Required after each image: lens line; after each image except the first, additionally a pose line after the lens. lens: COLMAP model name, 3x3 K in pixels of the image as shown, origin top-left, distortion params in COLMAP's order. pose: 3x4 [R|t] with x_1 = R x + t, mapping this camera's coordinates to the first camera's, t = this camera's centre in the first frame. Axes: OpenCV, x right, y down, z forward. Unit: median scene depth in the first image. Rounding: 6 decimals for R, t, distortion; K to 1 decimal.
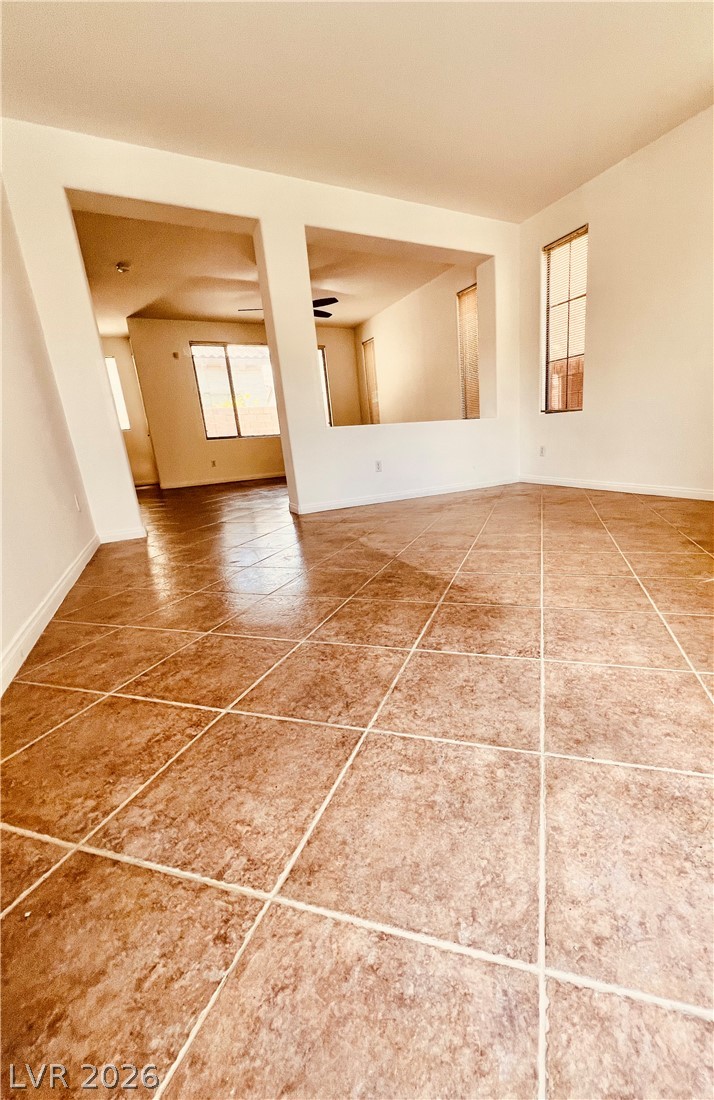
lens RADIAL K [[438.9, 0, 417.5], [0, 438.9, 547.2], [0, 0, 1]] dist [0.006964, 0.001188]
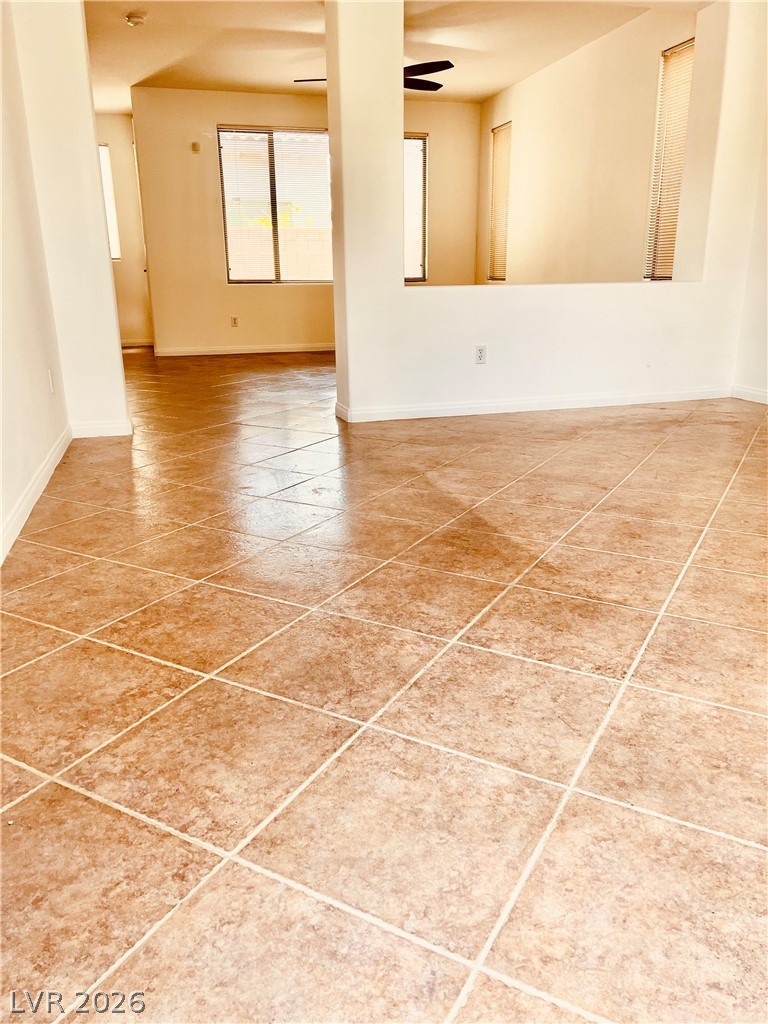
lens RADIAL K [[771.1, 0, 387.7], [0, 771.1, 507.3], [0, 0, 1]] dist [0.049047, -0.021305]
pose [[0.968979, 0.117264, -0.217551, 0.162940], [-0.108499, 0.992744, 0.051849, -0.052321], [0.222052, -0.026637, 0.974671, -0.324361]]
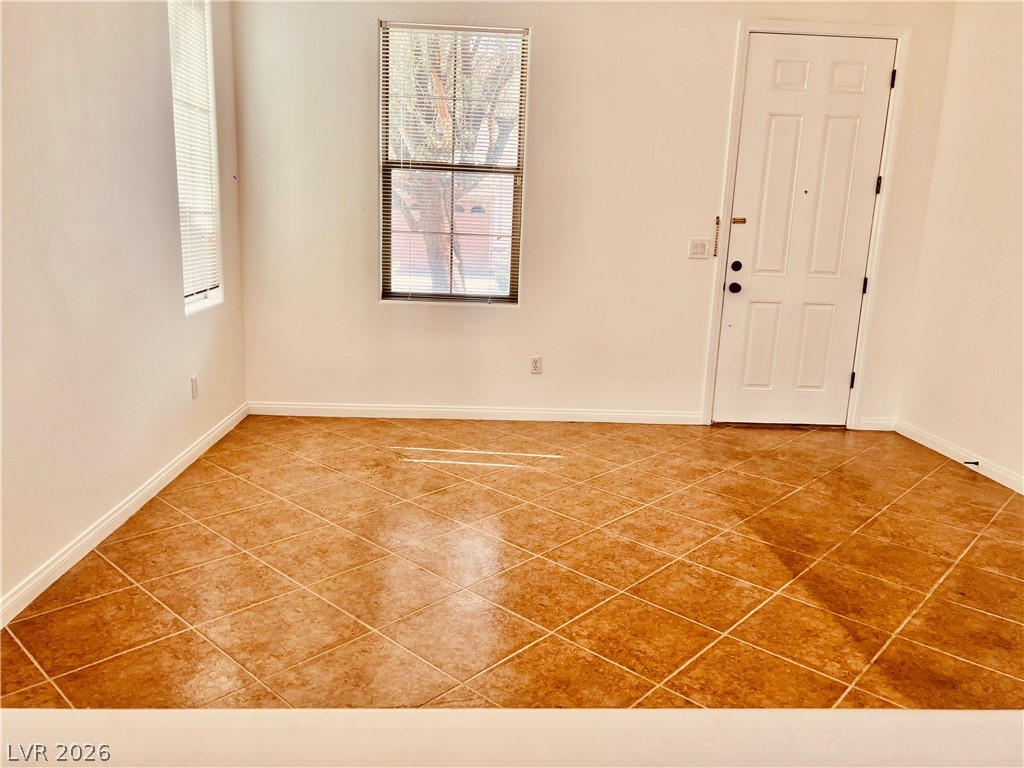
lens RADIAL K [[771.1, 0, 511.7], [0, 771.1, 385.5], [0, 0, 1]] dist [0.049047, -0.021305]
pose [[-0.890397, -0.075568, 0.448869, -0.360480], [0.129287, 0.903524, 0.408570, -1.596578], [-0.436439, 0.421822, -0.794725, 4.088478]]
